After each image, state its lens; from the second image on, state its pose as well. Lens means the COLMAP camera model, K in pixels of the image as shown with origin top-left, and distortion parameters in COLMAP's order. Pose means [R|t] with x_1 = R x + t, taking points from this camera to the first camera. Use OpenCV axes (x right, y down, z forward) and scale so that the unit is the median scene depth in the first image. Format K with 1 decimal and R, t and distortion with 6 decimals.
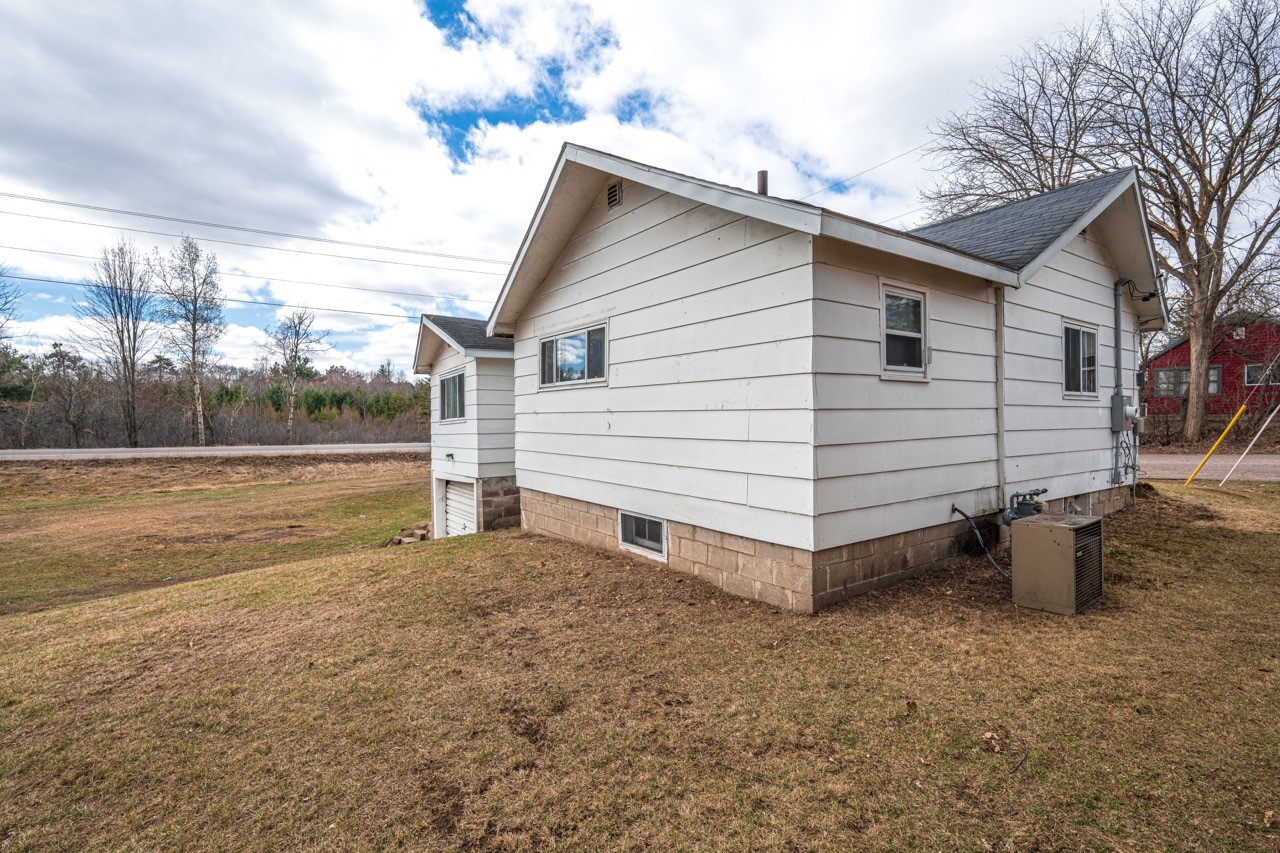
lens RADIAL K [[603.1, 0, 639.2], [0, 603.1, 427.7], [0, 0, 1]] dist [0.002119, 0.000043]
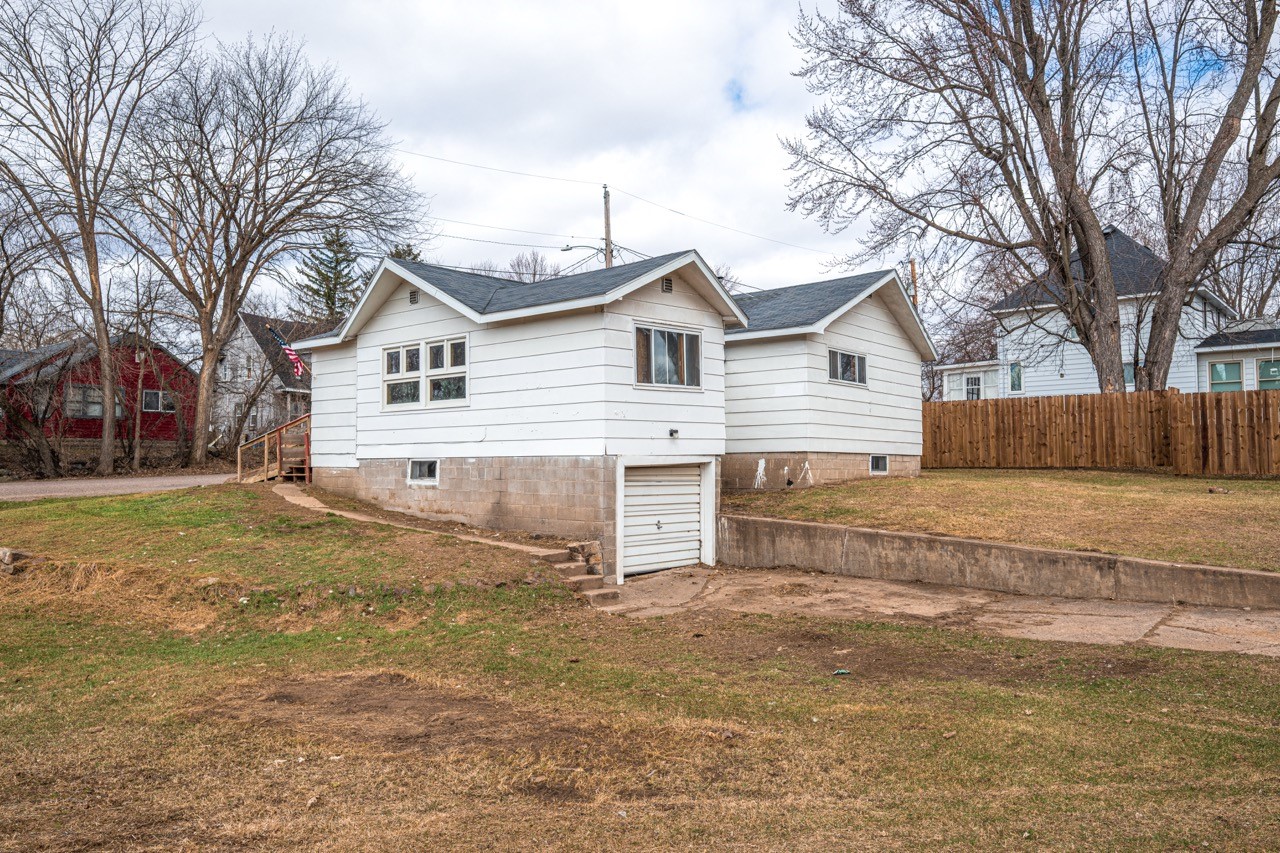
lens RADIAL K [[902.2, 0, 641.8], [0, 902.2, 425.9], [0, 0, 1]] dist [-0.007749, -0.001229]
pose [[-0.264540, 0.039300, 0.963574, -2.605103], [0.006145, 0.999218, -0.039067, 0.152294], [-0.964355, -0.004413, -0.264575, 2.456292]]
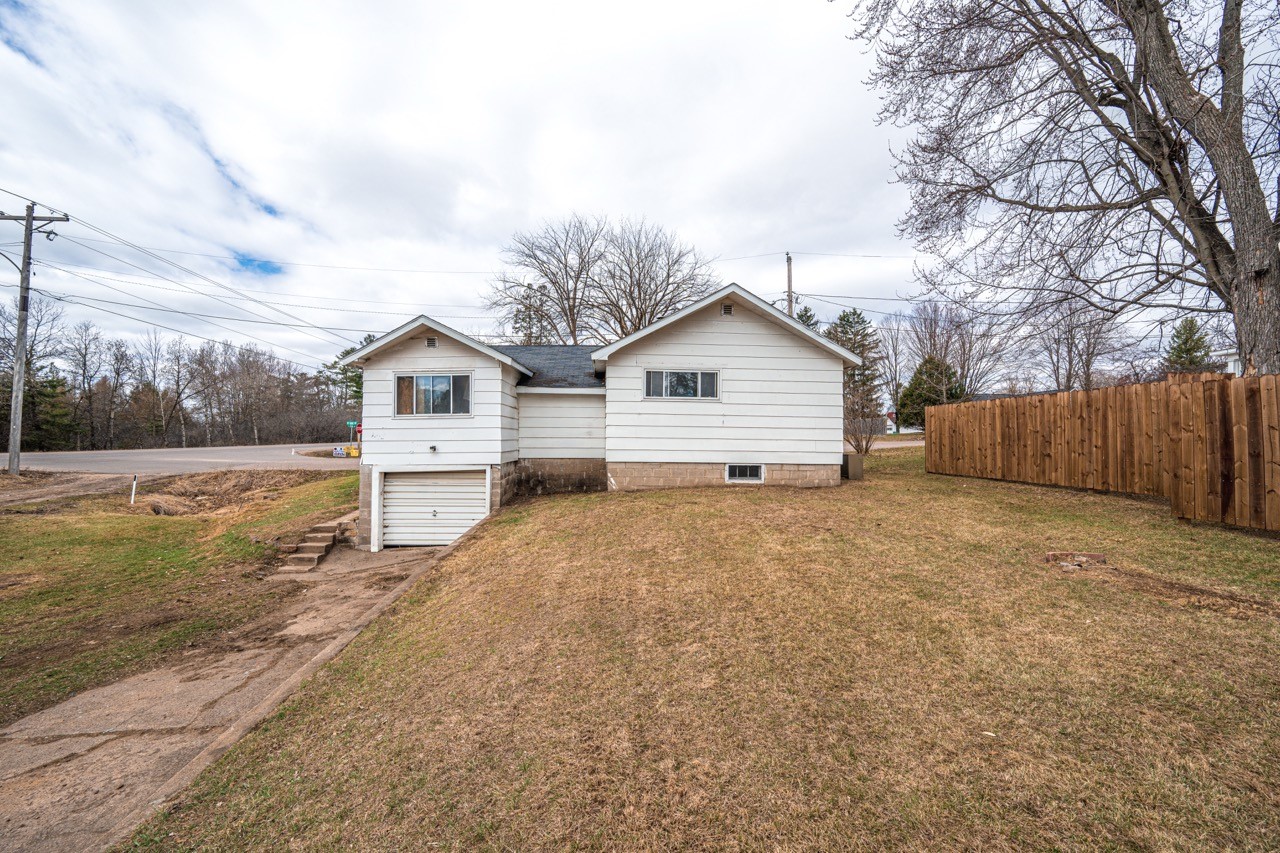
lens RADIAL K [[497.2, 0, 636.1], [0, 497.2, 426.9], [0, 0, 1]] dist [-0.003503, -0.000142]
pose [[0.518430, 0.022243, 0.854831, -1.616865], [-0.001389, 0.999682, -0.025170, 0.054347], [-0.855119, 0.011862, 0.518296, 0.390850]]
